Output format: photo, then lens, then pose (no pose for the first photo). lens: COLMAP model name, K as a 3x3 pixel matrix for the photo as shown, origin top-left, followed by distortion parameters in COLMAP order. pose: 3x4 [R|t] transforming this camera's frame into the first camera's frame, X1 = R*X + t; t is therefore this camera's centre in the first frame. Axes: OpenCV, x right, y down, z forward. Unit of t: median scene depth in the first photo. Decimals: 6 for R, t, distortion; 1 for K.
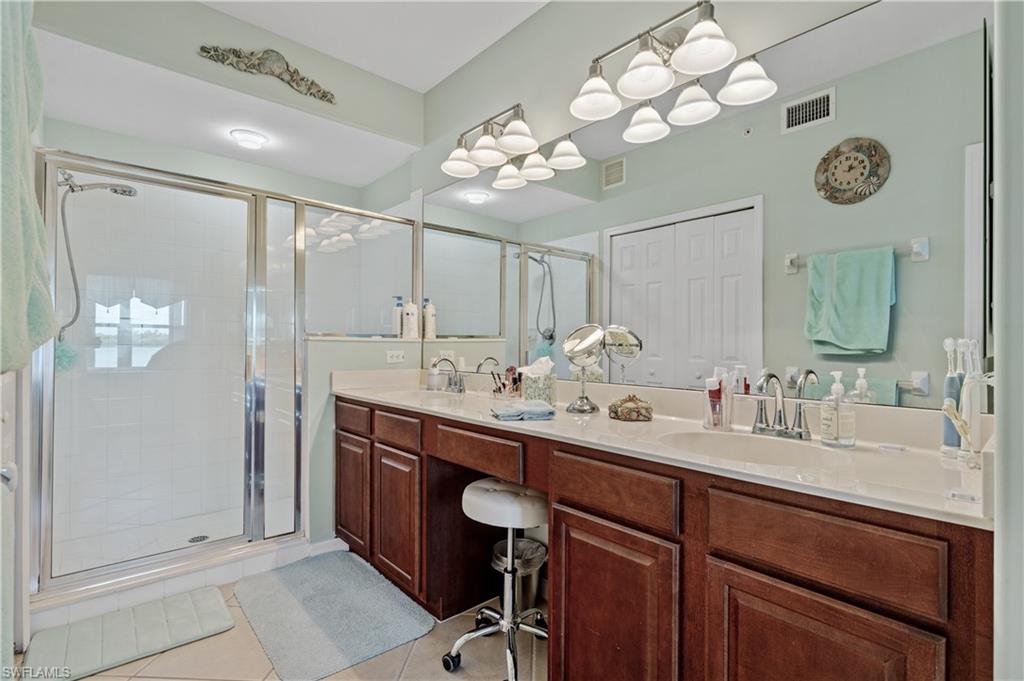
lens RADIAL K [[497.0, 0, 514.6], [0, 497.0, 342.5], [0, 0, 1]] dist [-0.002399, -0.000322]
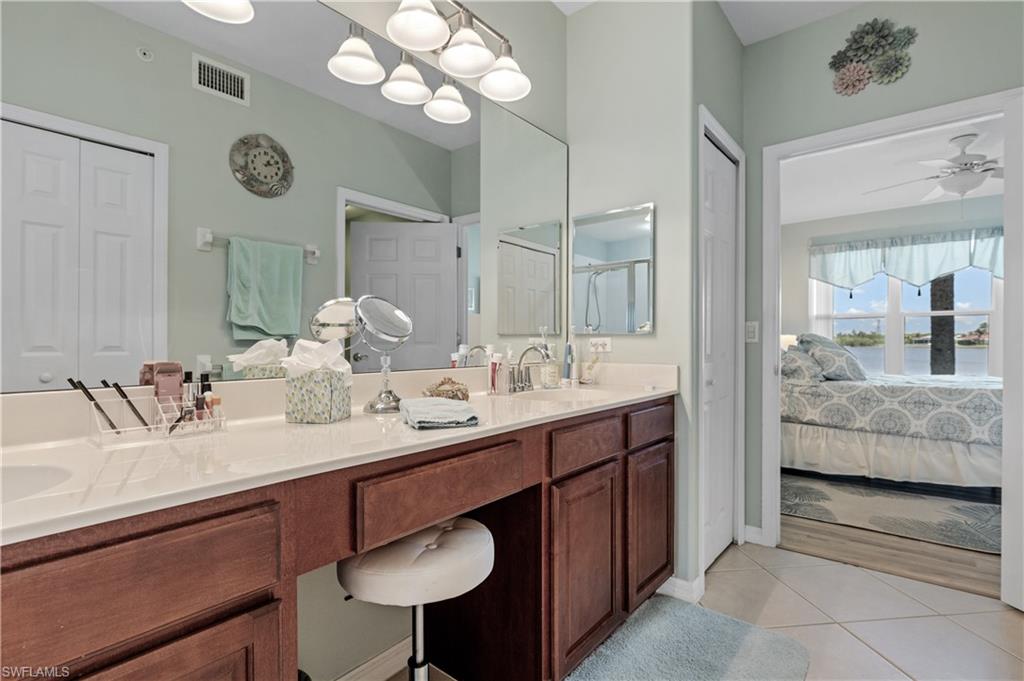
lens RADIAL K [[497.0, 0, 515.4], [0, 497.0, 339.1], [0, 0, 1]] dist [-0.002399, -0.000322]
pose [[-0.169593, -0.000165, 0.985514, -0.452064], [-0.003268, 0.999995, -0.000394, 0.020572], [-0.985509, -0.003287, -0.169592, 0.655411]]
